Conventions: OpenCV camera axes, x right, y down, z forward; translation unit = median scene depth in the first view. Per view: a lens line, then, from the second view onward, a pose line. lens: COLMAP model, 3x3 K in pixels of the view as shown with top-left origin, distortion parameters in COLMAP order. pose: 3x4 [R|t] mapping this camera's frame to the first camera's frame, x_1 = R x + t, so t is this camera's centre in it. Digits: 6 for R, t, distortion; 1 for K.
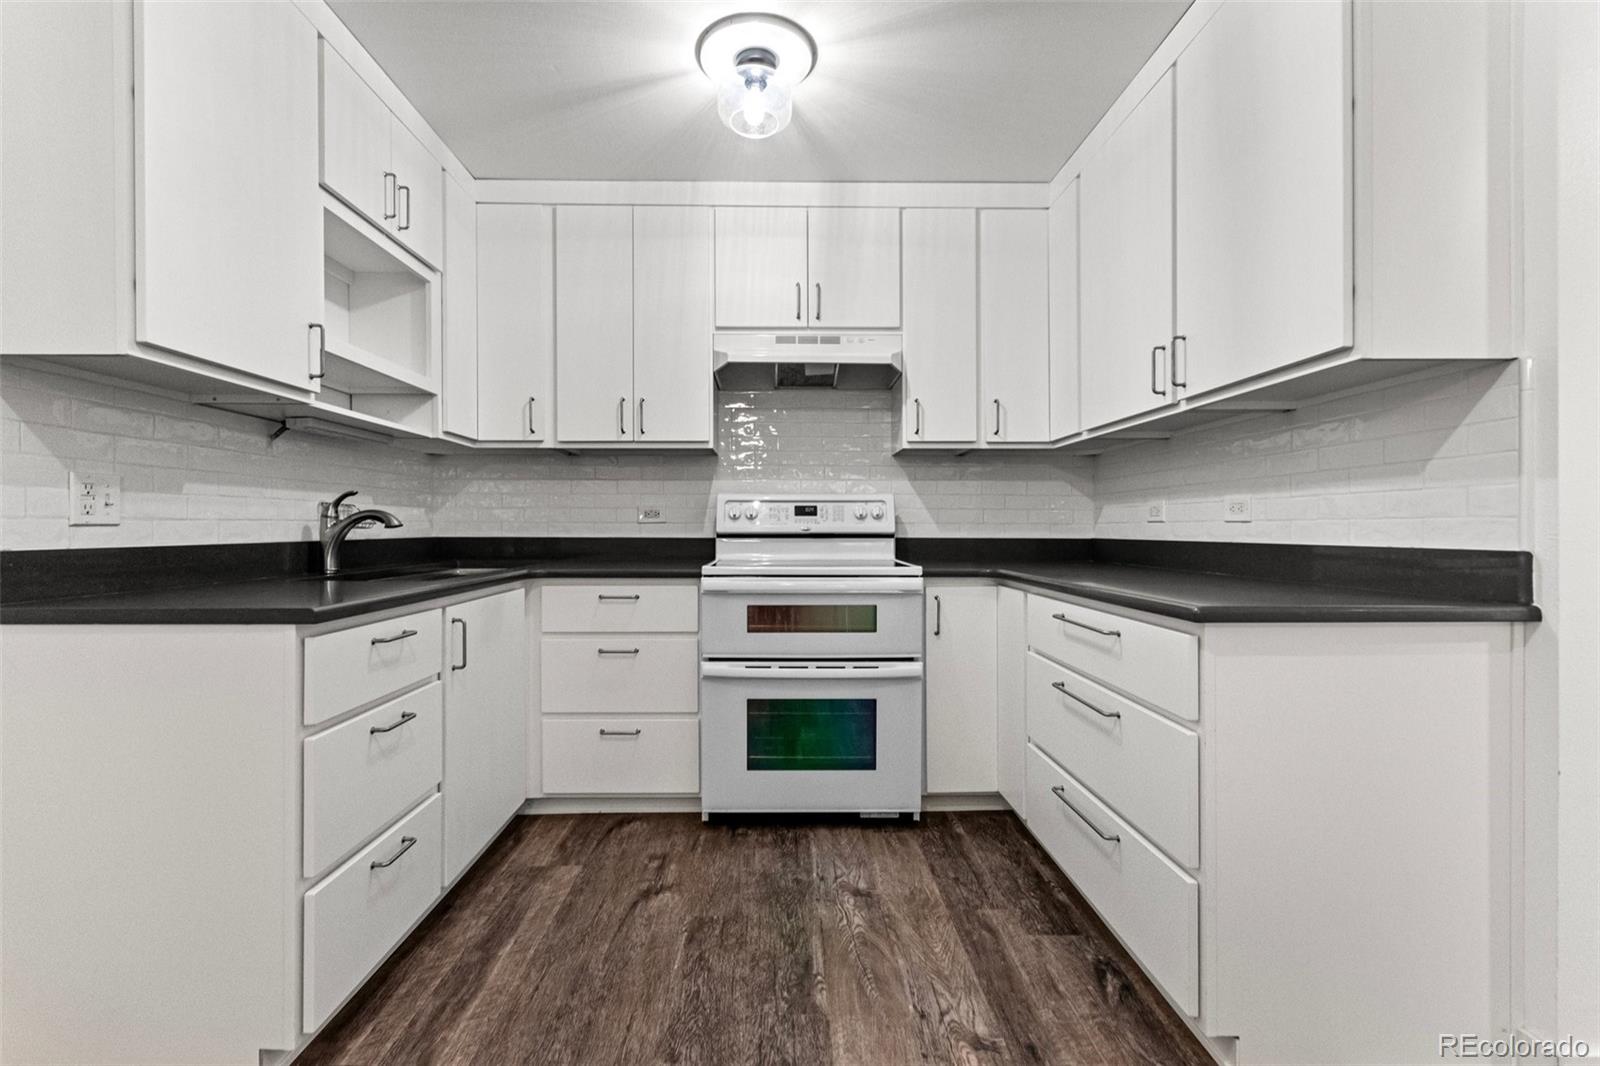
lens RADIAL K [[716.8, 0, 786.1], [0, 716.8, 526.8], [0, 0, 1]] dist [0.002286, -0.000314]
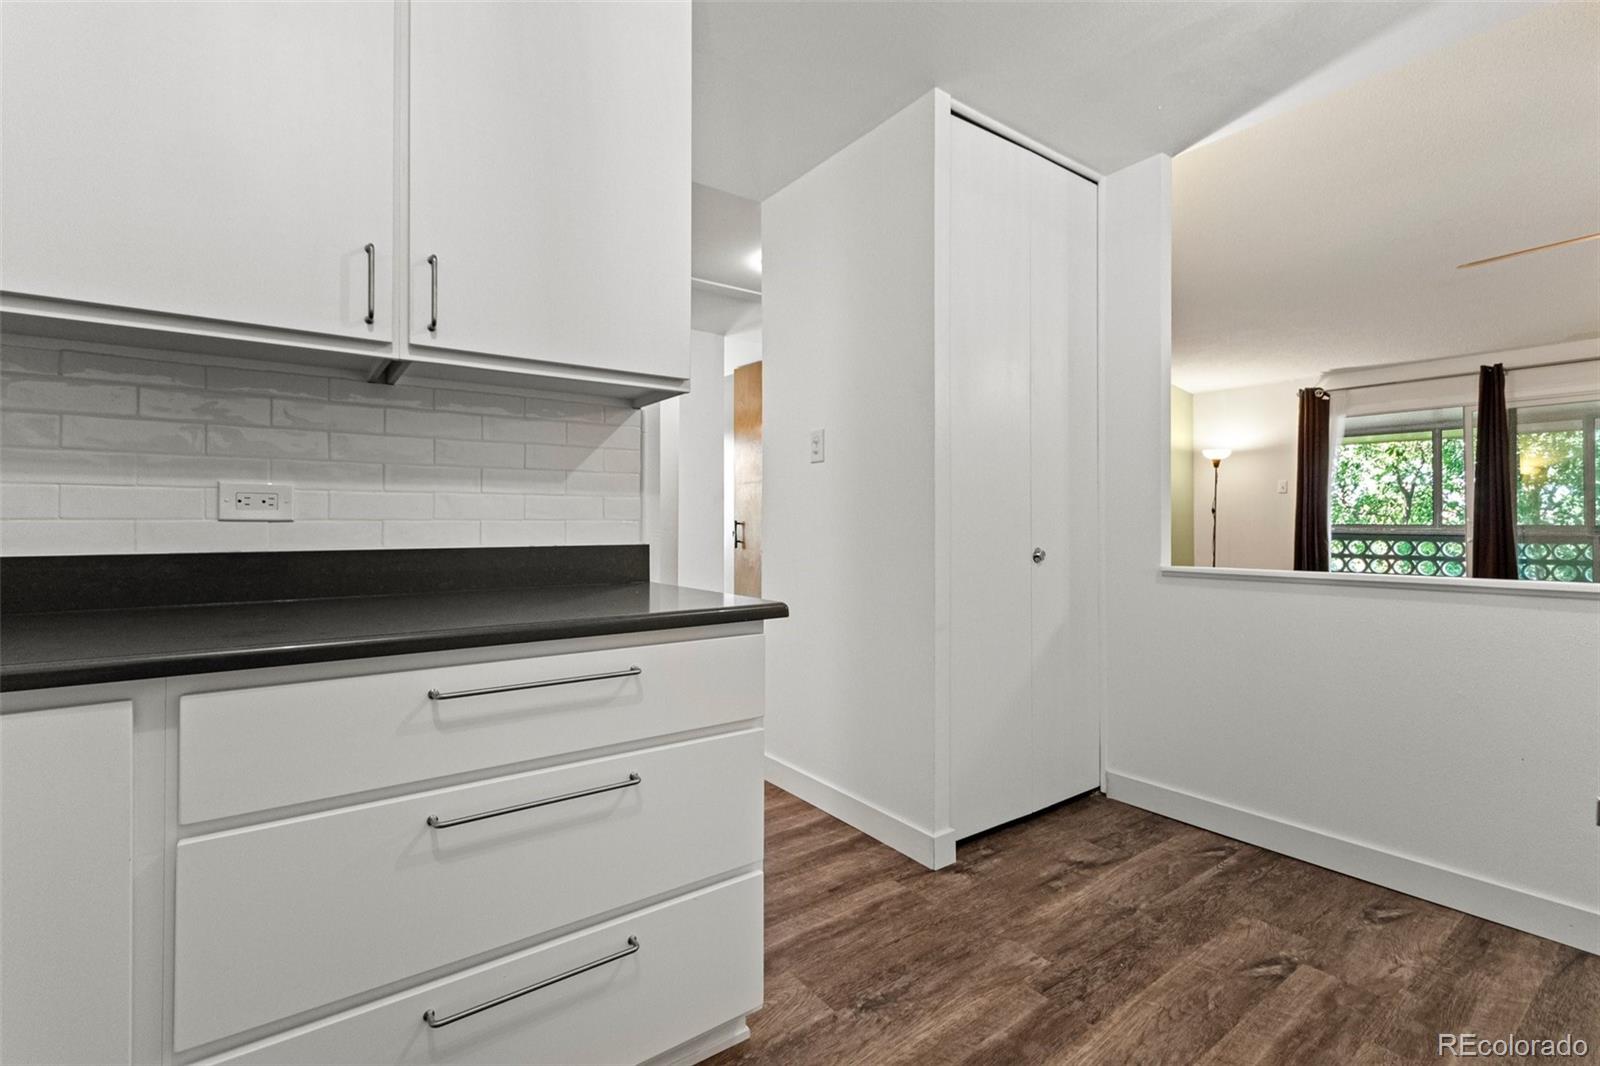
lens RADIAL K [[712.0, 0, 787.6], [0, 712.0, 521.8], [0, 0, 1]] dist [0.005846, -0.003212]
pose [[-0.572683, 0.001480, 0.819776, -0.177440], [-0.001432, 0.999995, -0.002806, -0.004723], [-0.819776, -0.002781, -0.572678, 0.916460]]
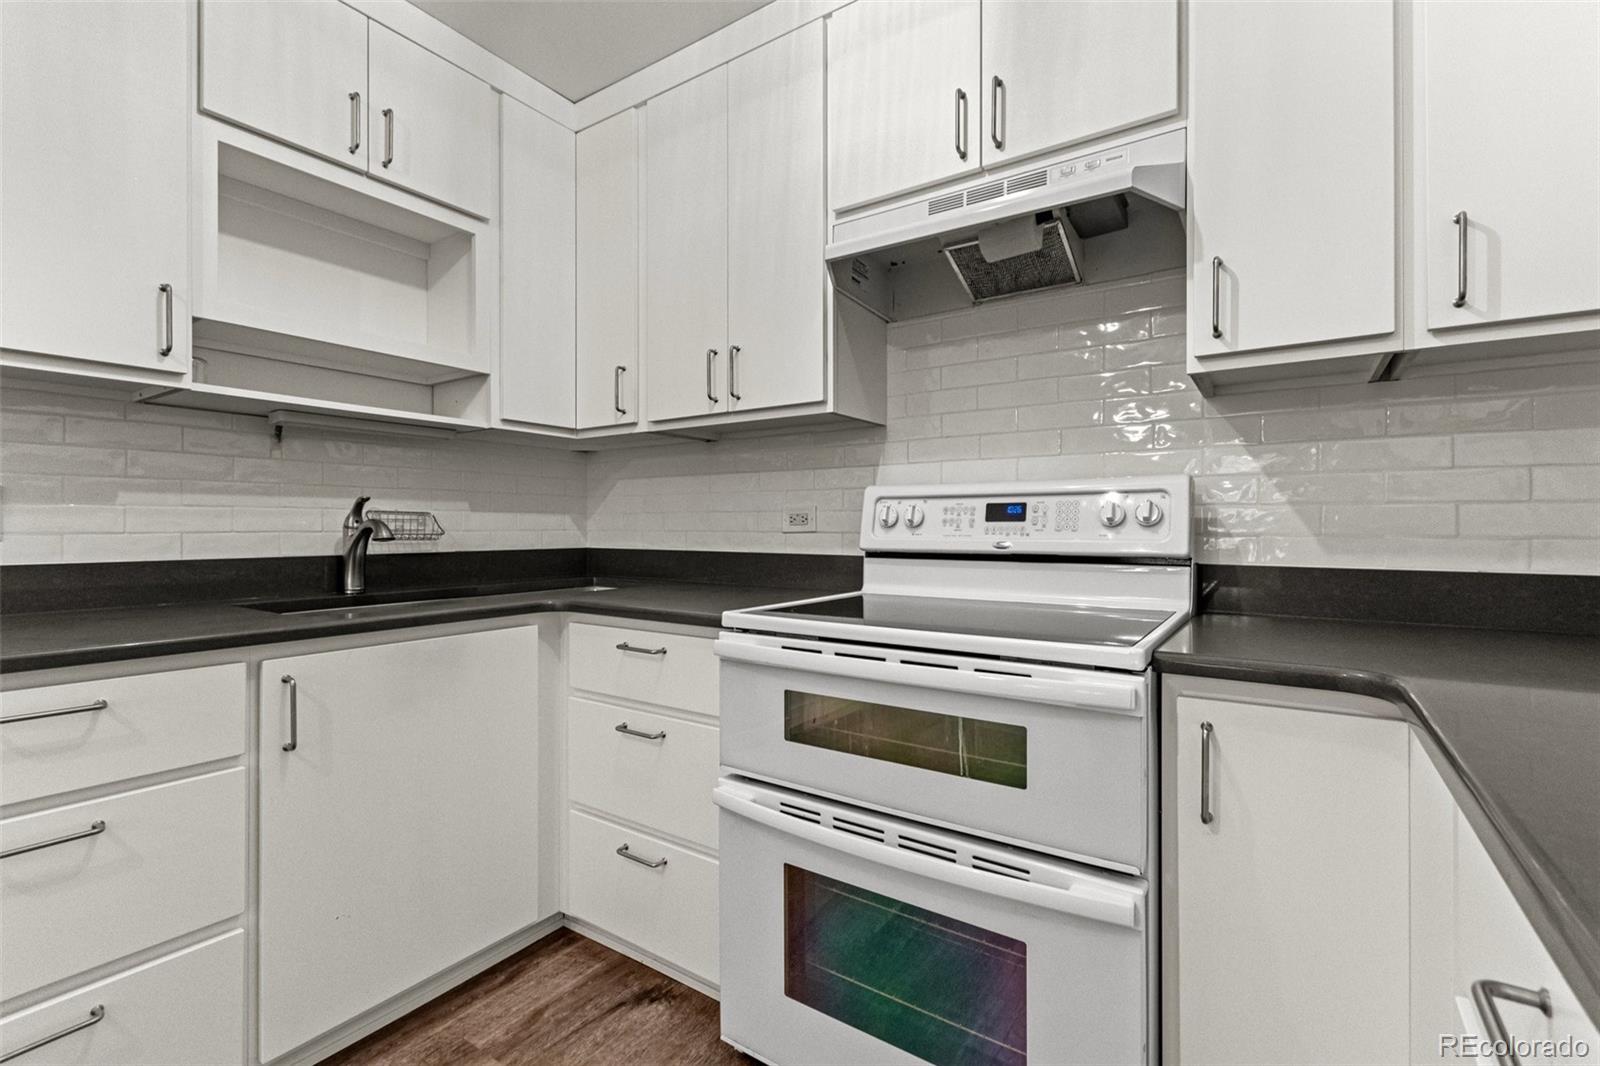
lens RADIAL K [[716.8, 0, 786.1], [0, 716.8, 526.8], [0, 0, 1]] dist [0.002286, -0.000314]
pose [[0.811820, -0.000212, -0.583908, 0.274898], [-0.000610, 0.999999, -0.001210, -0.013307], [0.583907, 0.001339, 0.811819, 0.590674]]
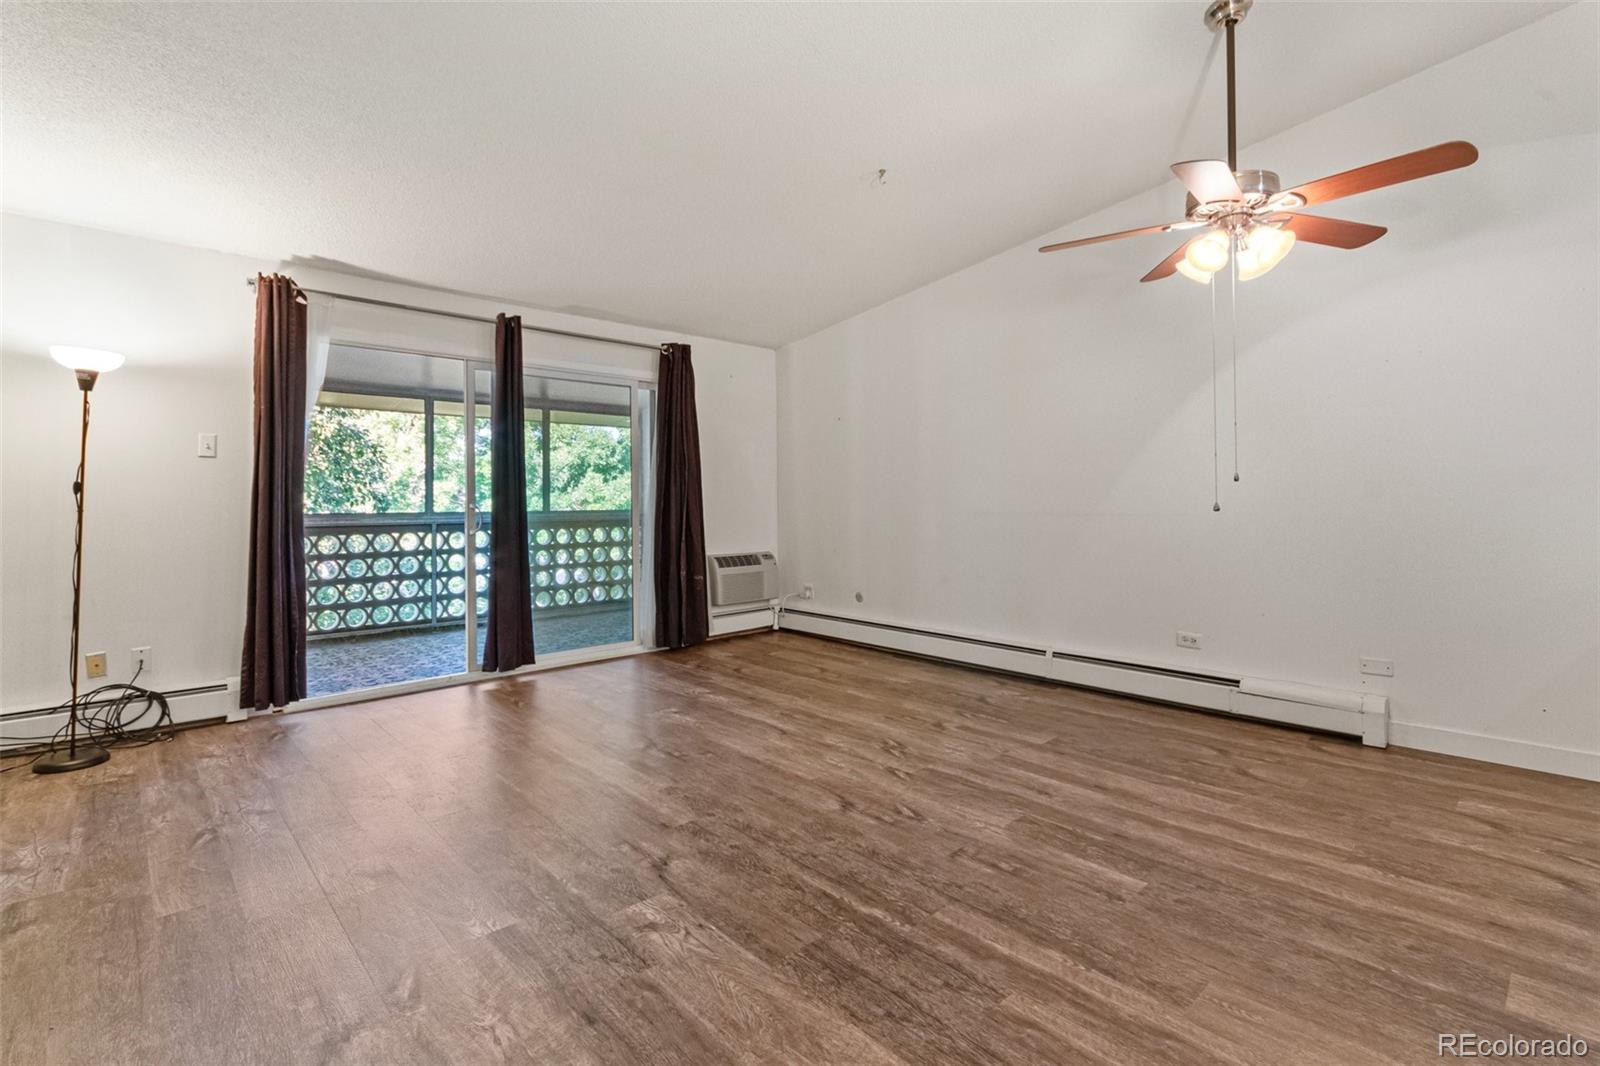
lens RADIAL K [[733.4, 0, 782.2], [0, 733.4, 487.6], [0, 0, 1]] dist [0.003011, 0.000029]
pose [[-0.751665, -0.007630, -0.659502, 1.155774], [0.010780, 0.999657, -0.023852, -0.017586], [0.659458, -0.025038, -0.751325, -0.362707]]
